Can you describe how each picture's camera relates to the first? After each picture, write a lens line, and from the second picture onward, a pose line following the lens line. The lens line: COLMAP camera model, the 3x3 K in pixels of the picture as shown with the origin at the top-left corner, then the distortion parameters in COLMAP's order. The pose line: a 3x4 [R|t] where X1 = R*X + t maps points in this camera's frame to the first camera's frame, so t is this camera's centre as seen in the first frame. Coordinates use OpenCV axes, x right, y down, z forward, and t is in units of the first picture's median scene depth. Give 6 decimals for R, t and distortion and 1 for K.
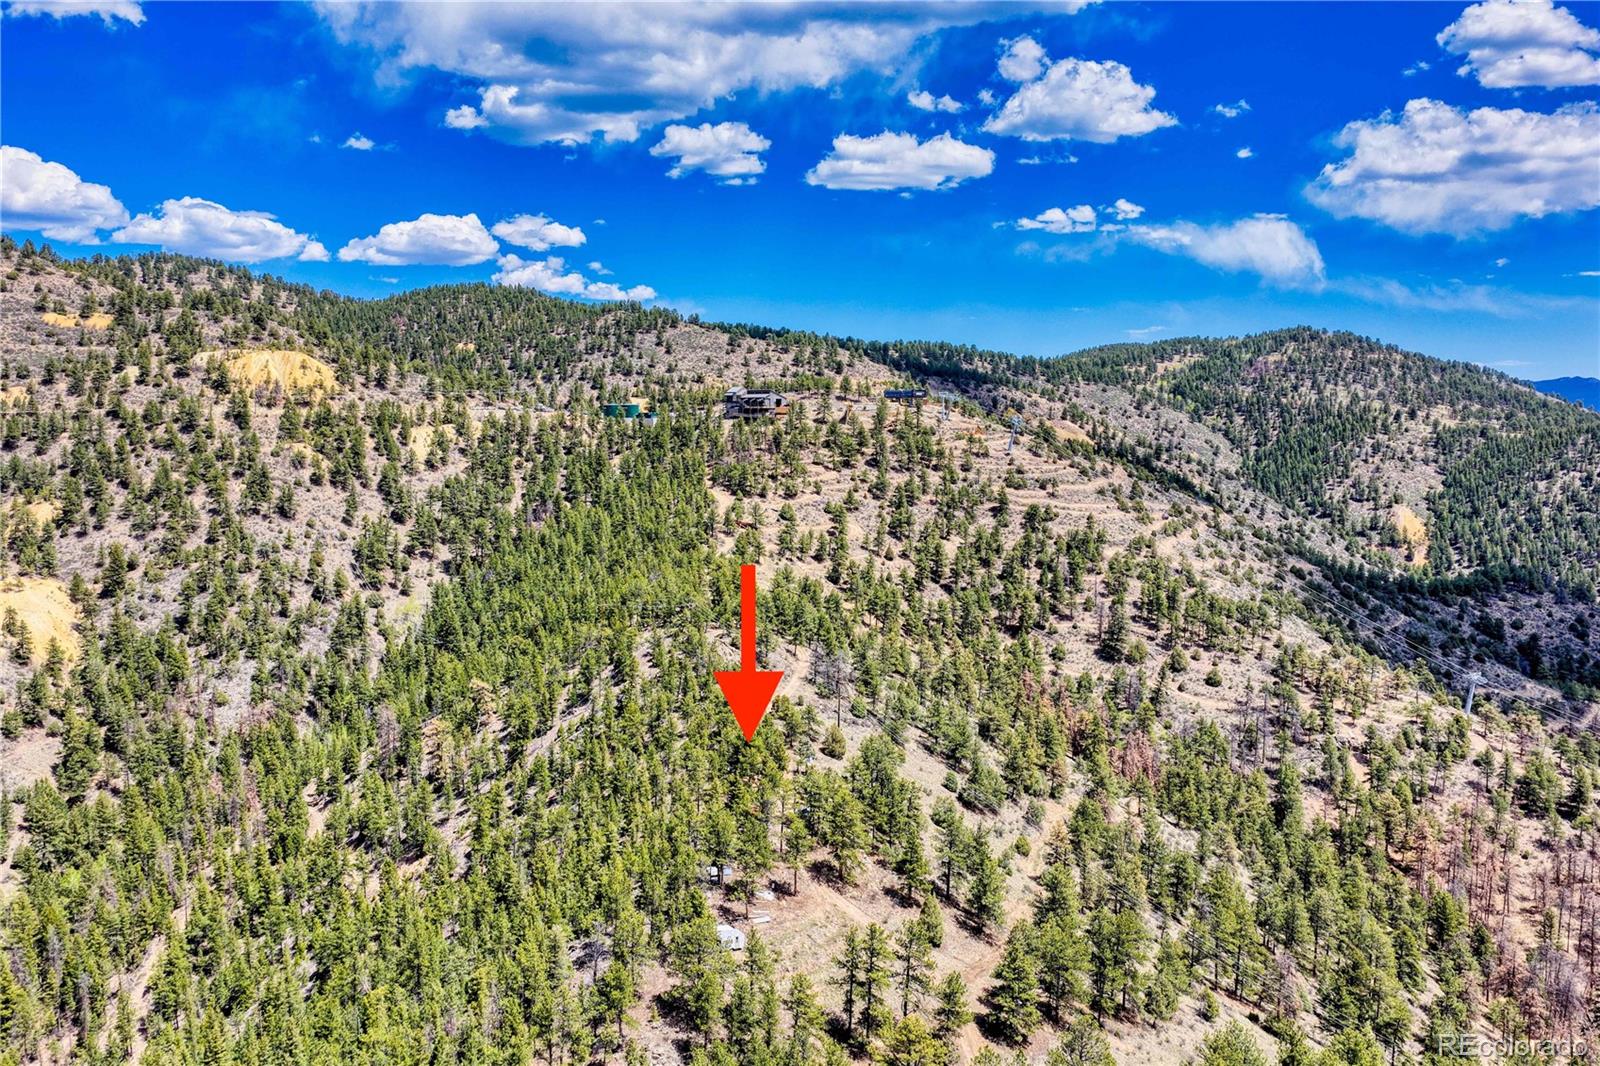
lens RADIAL K [[1327.4, 0, 804.6], [0, 1327.4, 534.8], [0, 0, 1]] dist [-0.013794, 0.041713]
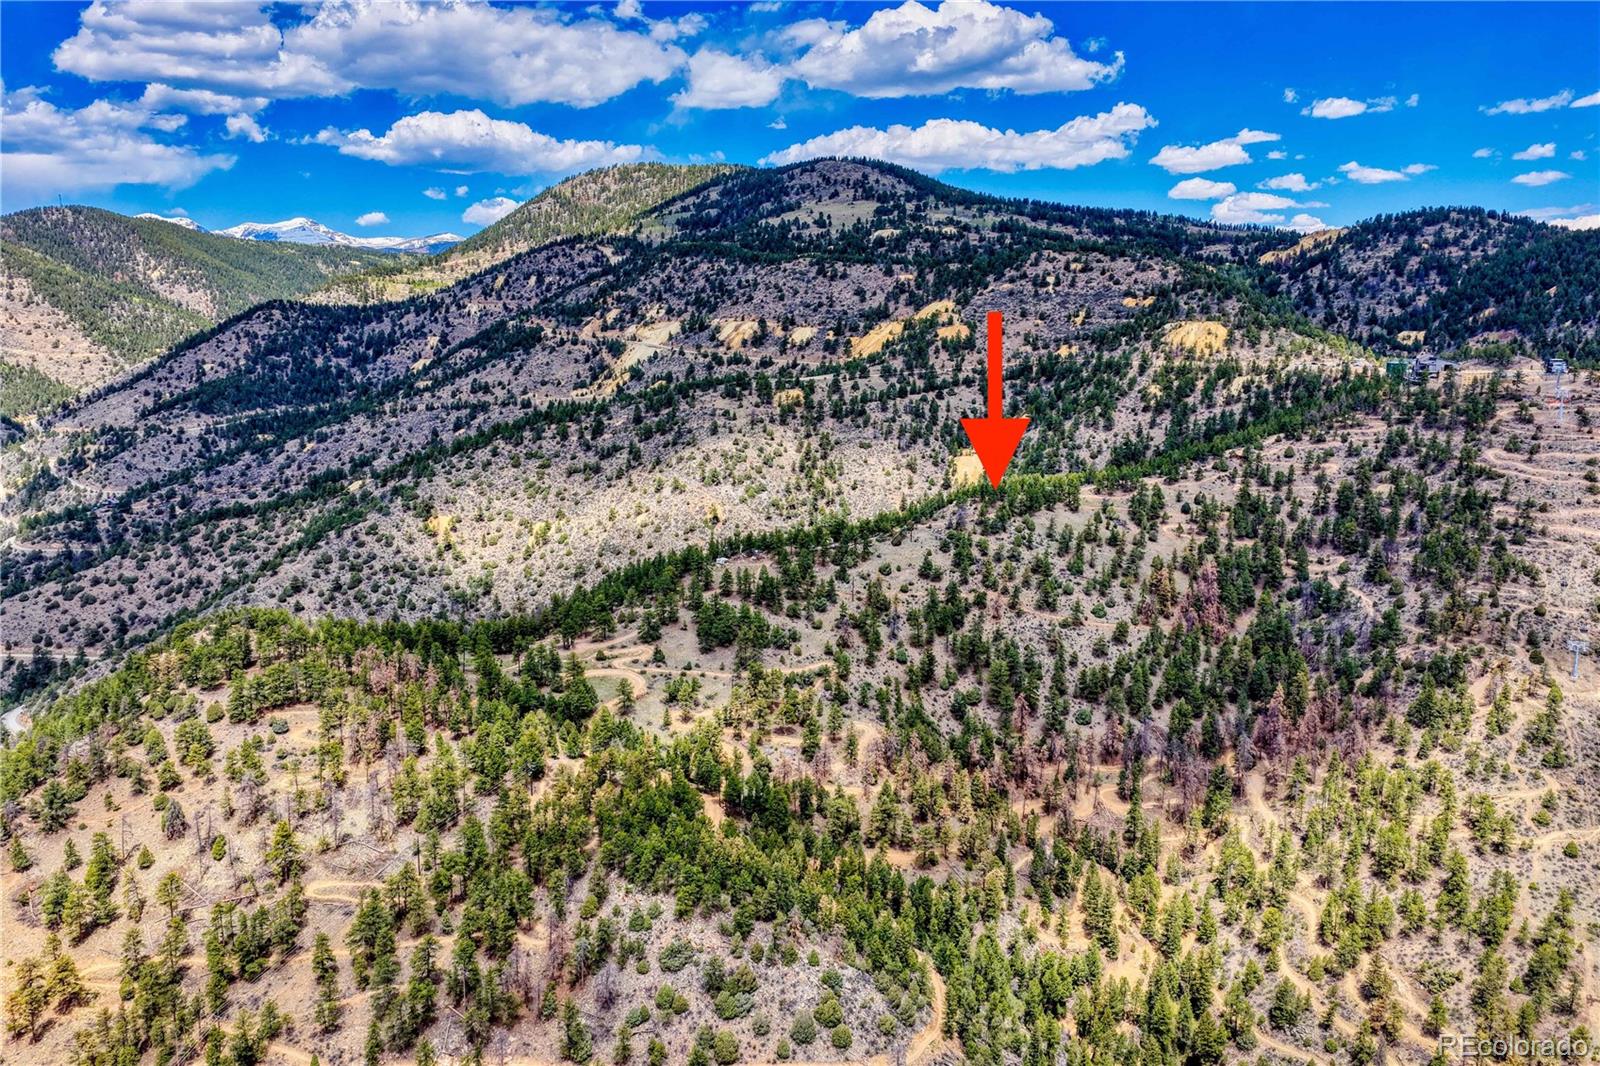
lens RADIAL K [[1327.4, 0, 804.6], [0, 1327.4, 534.8], [0, 0, 1]] dist [-0.013794, 0.041713]
pose [[0.405918, 0.146378, -0.902111, 0.879186], [-0.069049, 0.989181, 0.129436, -0.063309], [0.911298, 0.009749, 0.411633, -0.064496]]
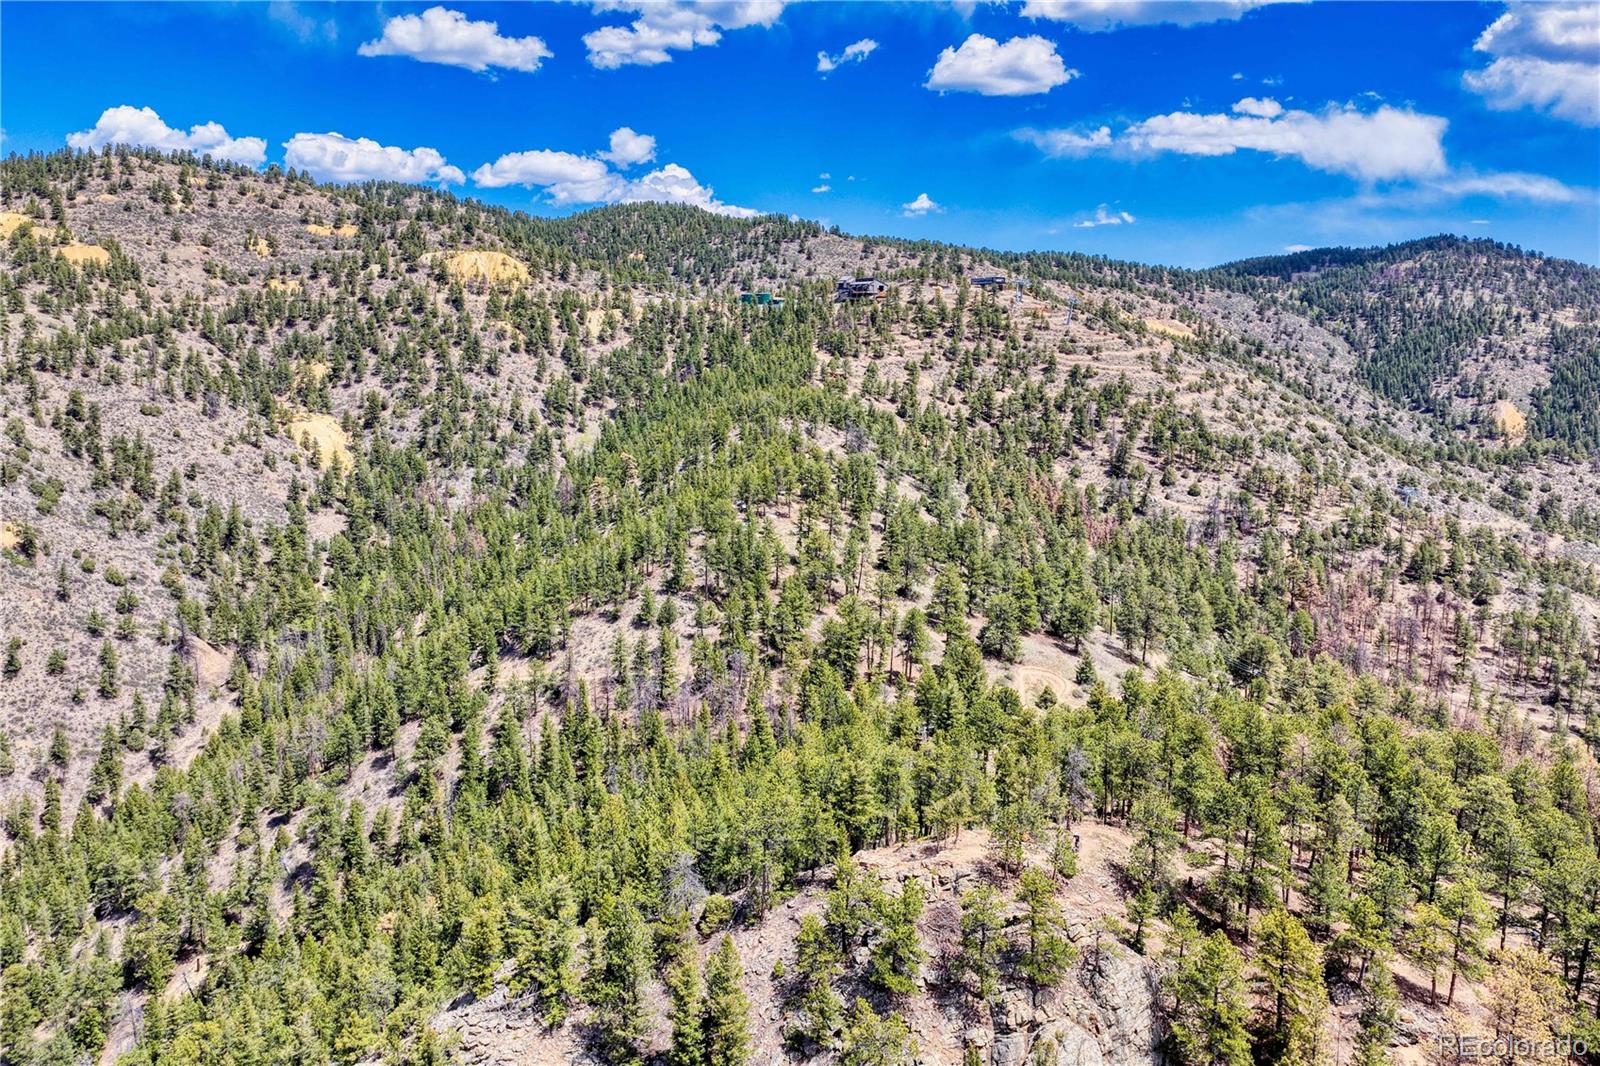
lens RADIAL K [[1327.4, 0, 804.6], [0, 1327.4, 534.8], [0, 0, 1]] dist [-0.013794, 0.041713]
pose [[0.991218, 0.016216, -0.131240, 0.073452], [-0.009283, 0.998537, 0.053264, 0.060696], [0.131912, -0.051577, 0.989919, -0.220051]]
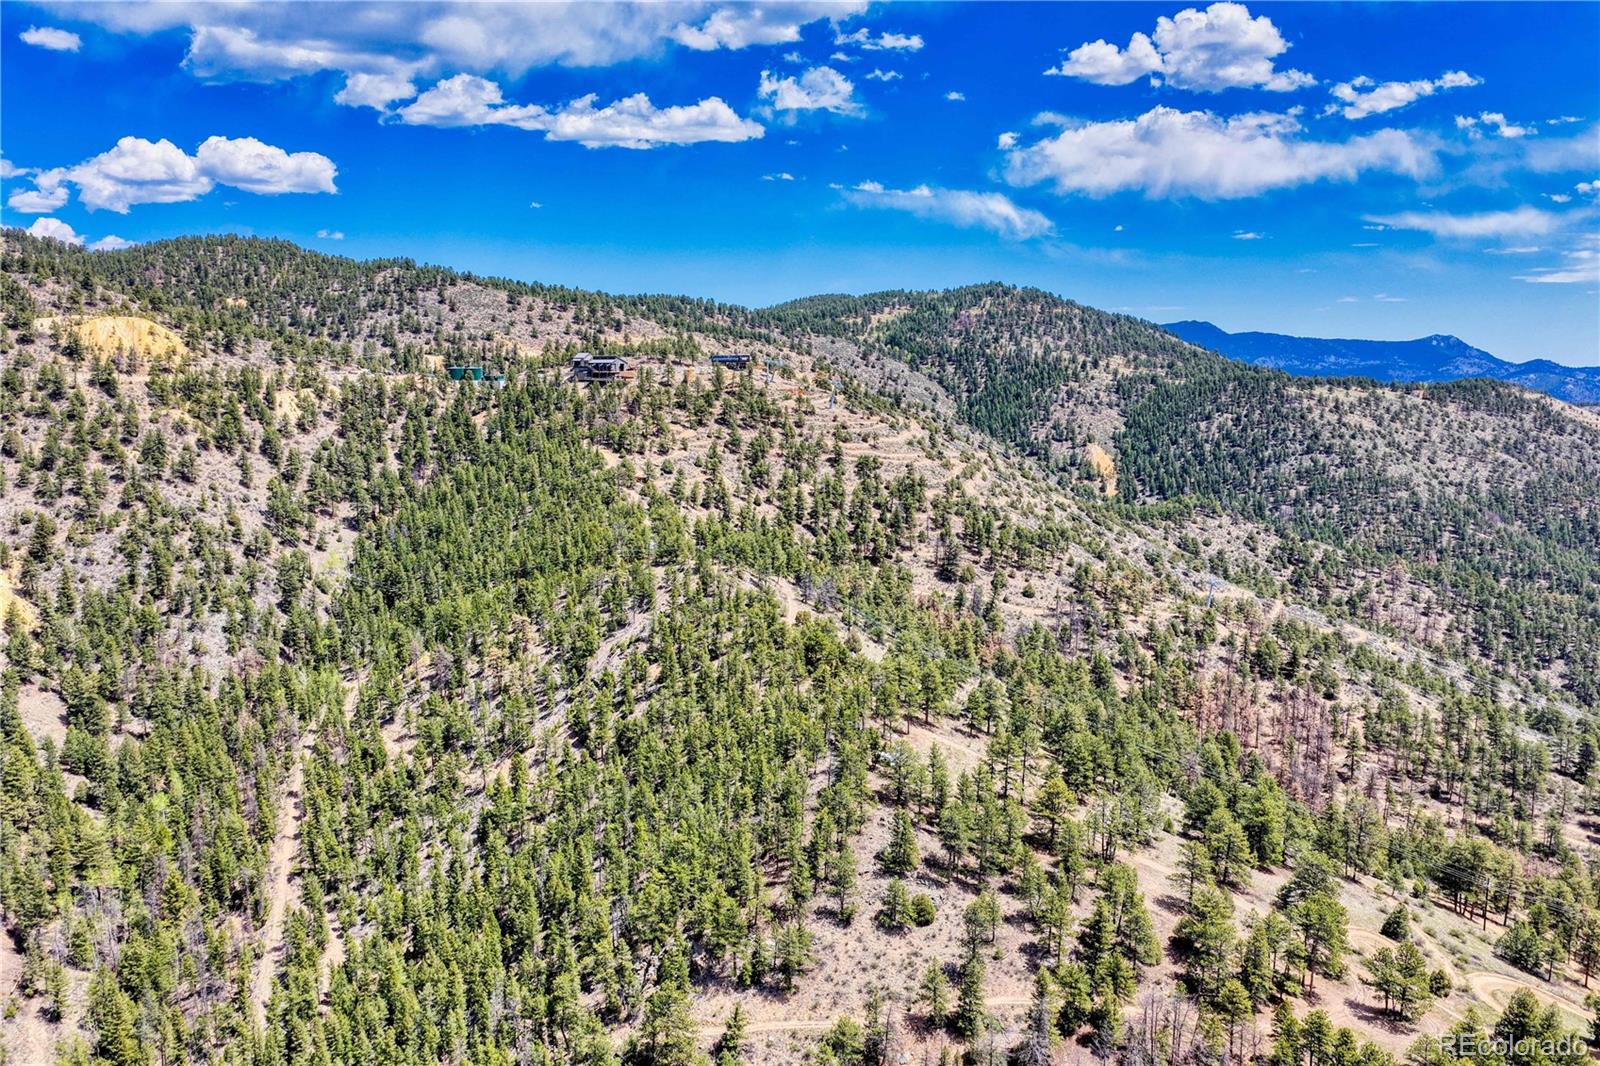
lens RADIAL K [[1327.4, 0, 804.6], [0, 1327.4, 534.8], [0, 0, 1]] dist [-0.013794, 0.041713]
pose [[0.969990, -0.034210, 0.240727, -0.143713], [0.023253, 0.998567, 0.048210, -0.008743], [-0.242031, -0.041166, 0.969395, -0.126356]]
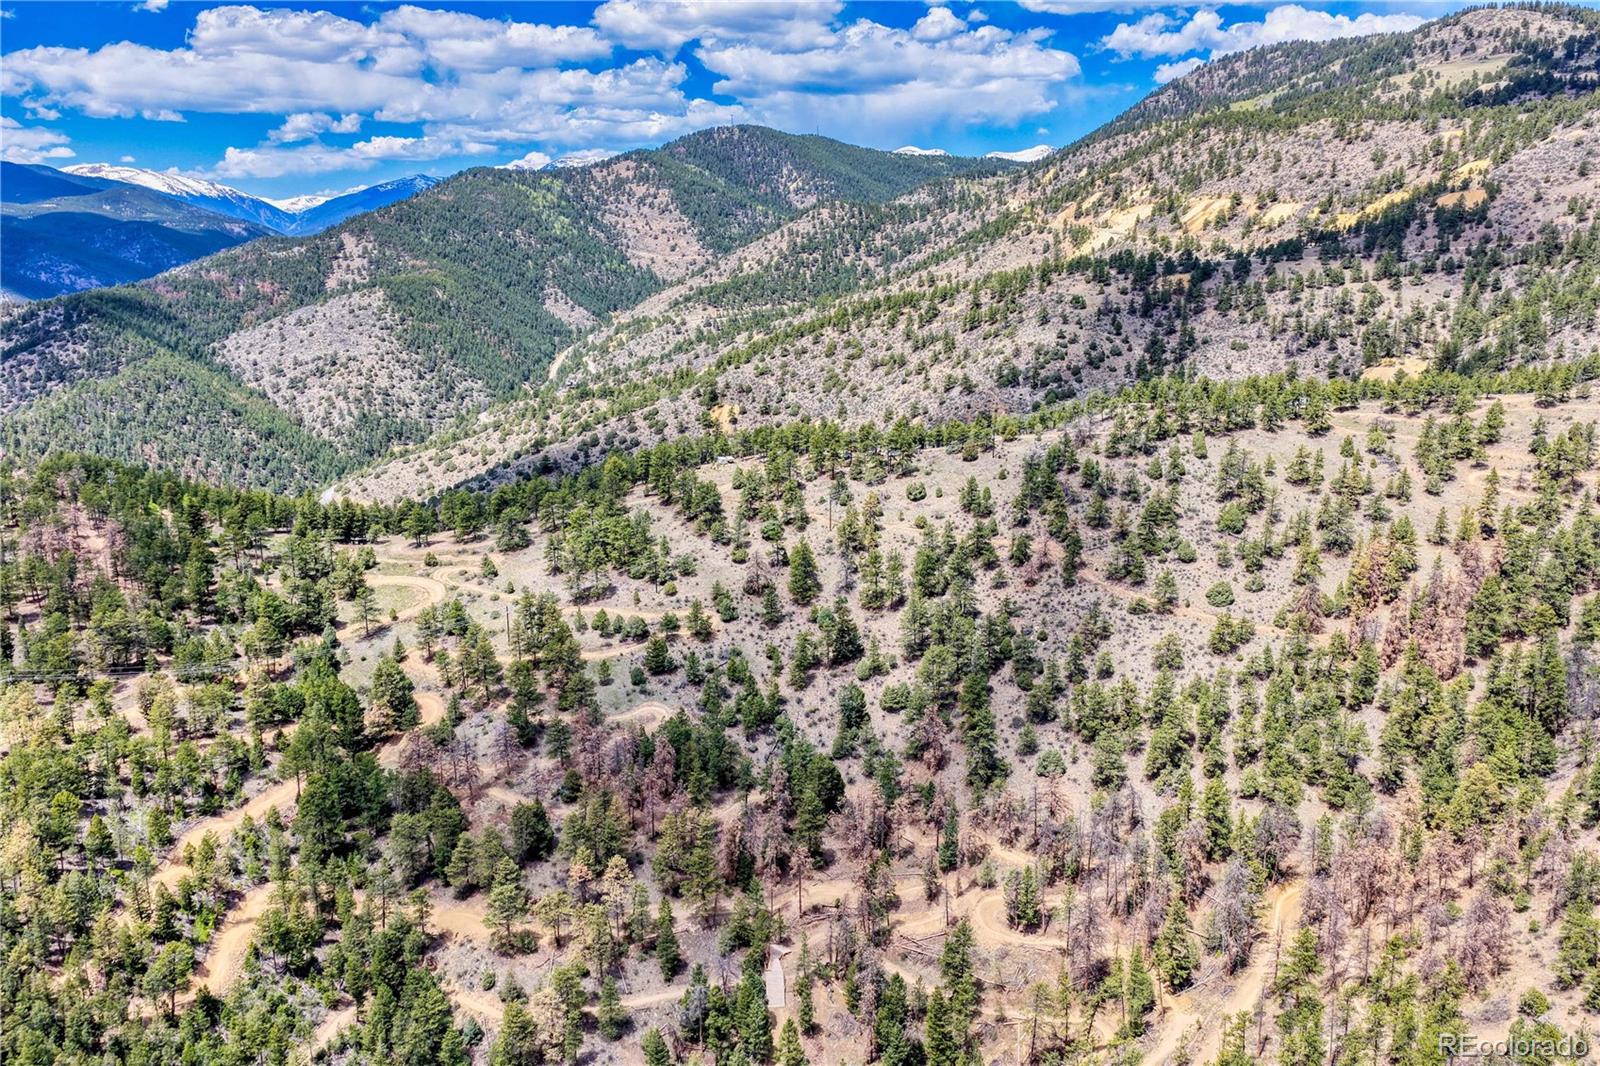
lens RADIAL K [[1327.4, 0, 804.6], [0, 1327.4, 534.8], [0, 0, 1]] dist [-0.013794, 0.041713]
pose [[-0.123136, 0.209570, -0.970009, 0.677132], [-0.075502, 0.972636, 0.219722, -0.035664], [0.989513, 0.100294, -0.103944, 0.399560]]
